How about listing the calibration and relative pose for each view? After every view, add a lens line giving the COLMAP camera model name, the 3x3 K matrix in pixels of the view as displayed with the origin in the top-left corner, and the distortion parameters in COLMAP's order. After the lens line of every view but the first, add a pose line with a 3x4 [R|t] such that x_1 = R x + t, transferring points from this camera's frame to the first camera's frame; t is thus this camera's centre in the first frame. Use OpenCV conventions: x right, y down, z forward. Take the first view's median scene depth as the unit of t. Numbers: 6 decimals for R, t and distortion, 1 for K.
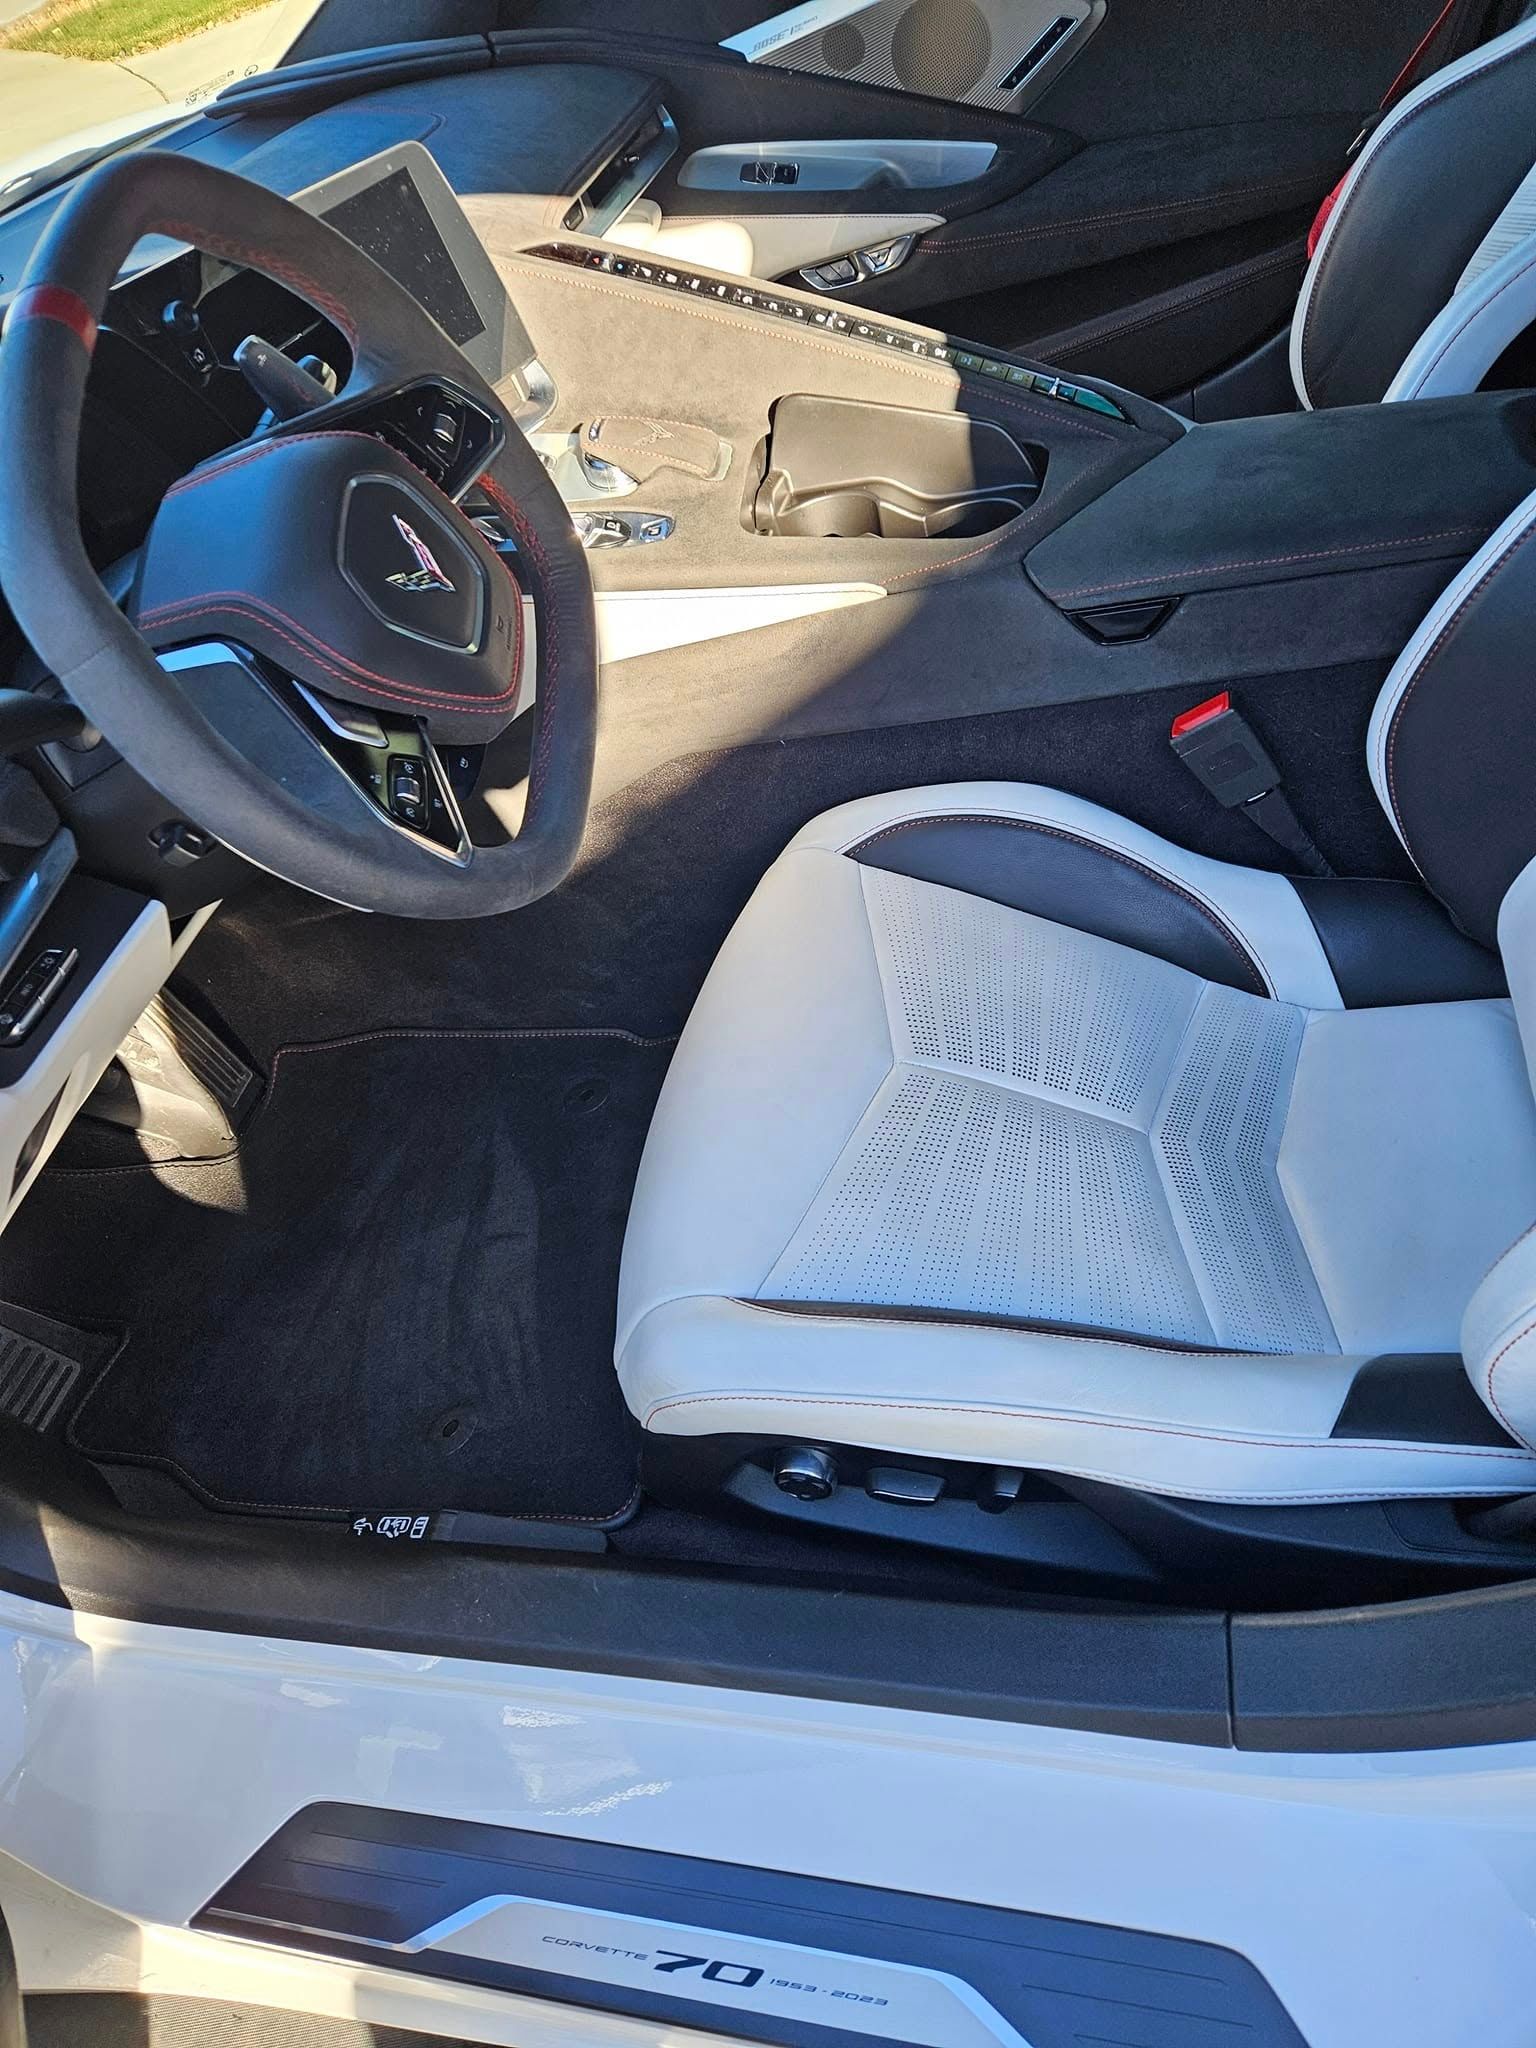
lens RADIAL K [[1447.2, 0, 768.0], [0, 1447.2, 1024.0], [0, 0, 1]] dist [0.079585, -0.082140]
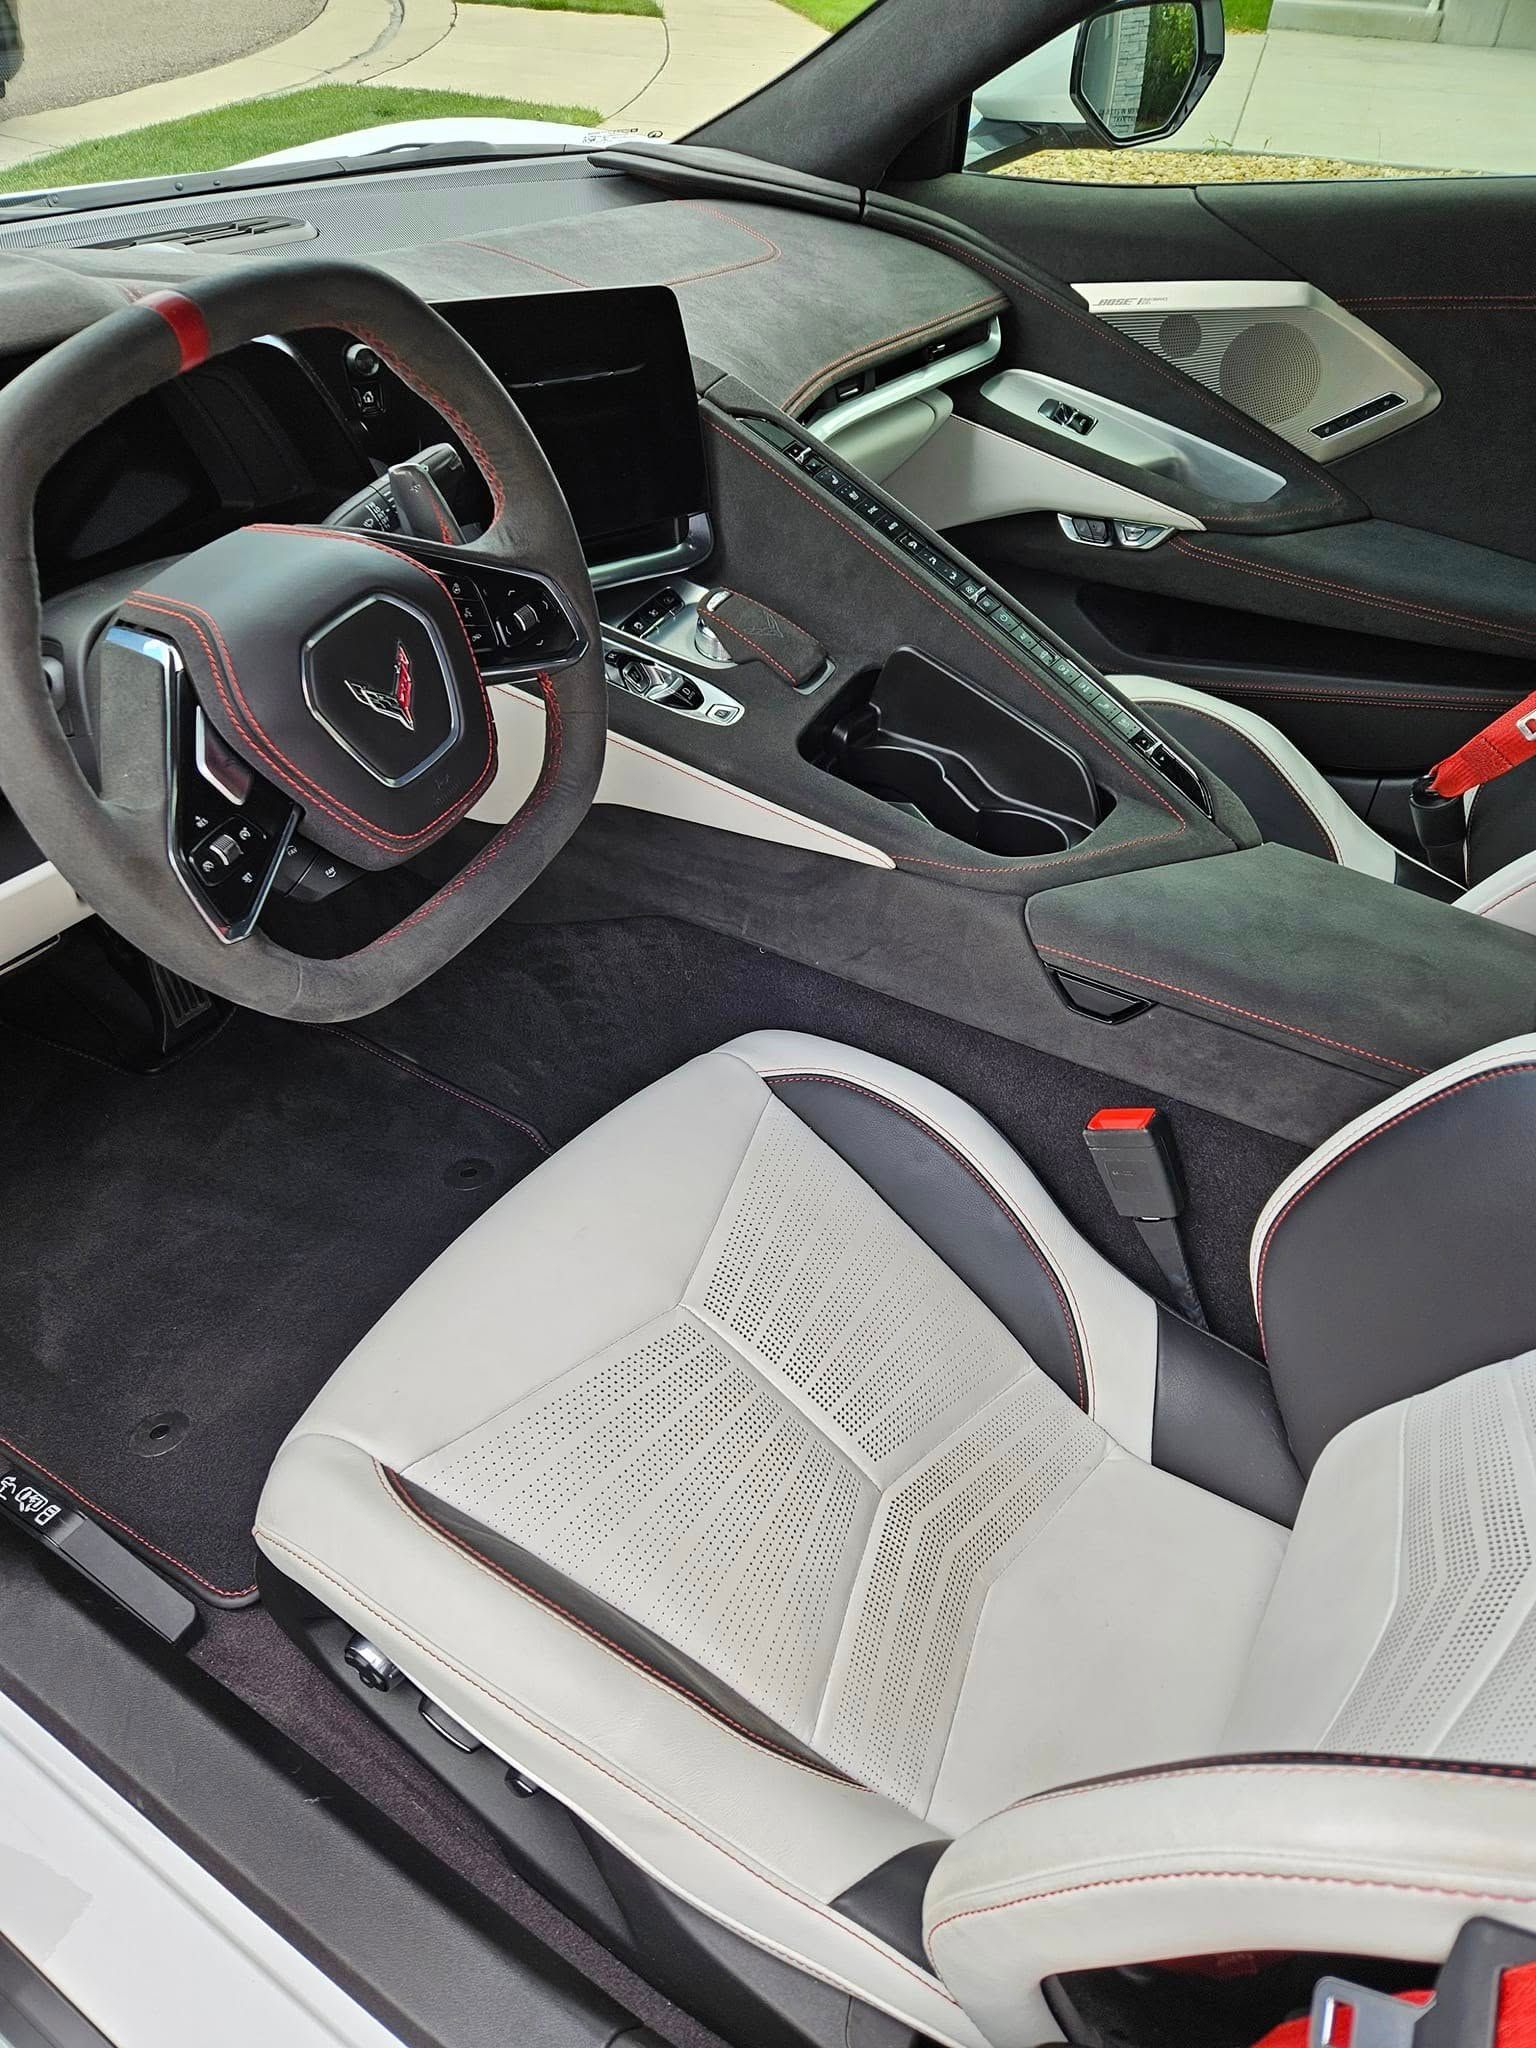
lens RADIAL K [[1447.2, 0, 768.0], [0, 1447.2, 1024.0], [0, 0, 1]] dist [0.079585, -0.082140]
pose [[0.896771, 0.430795, -0.101084, 0.146762], [-0.435194, 0.899979, -0.025358, -0.133392], [0.080050, 0.066731, 0.994555, 0.018636]]
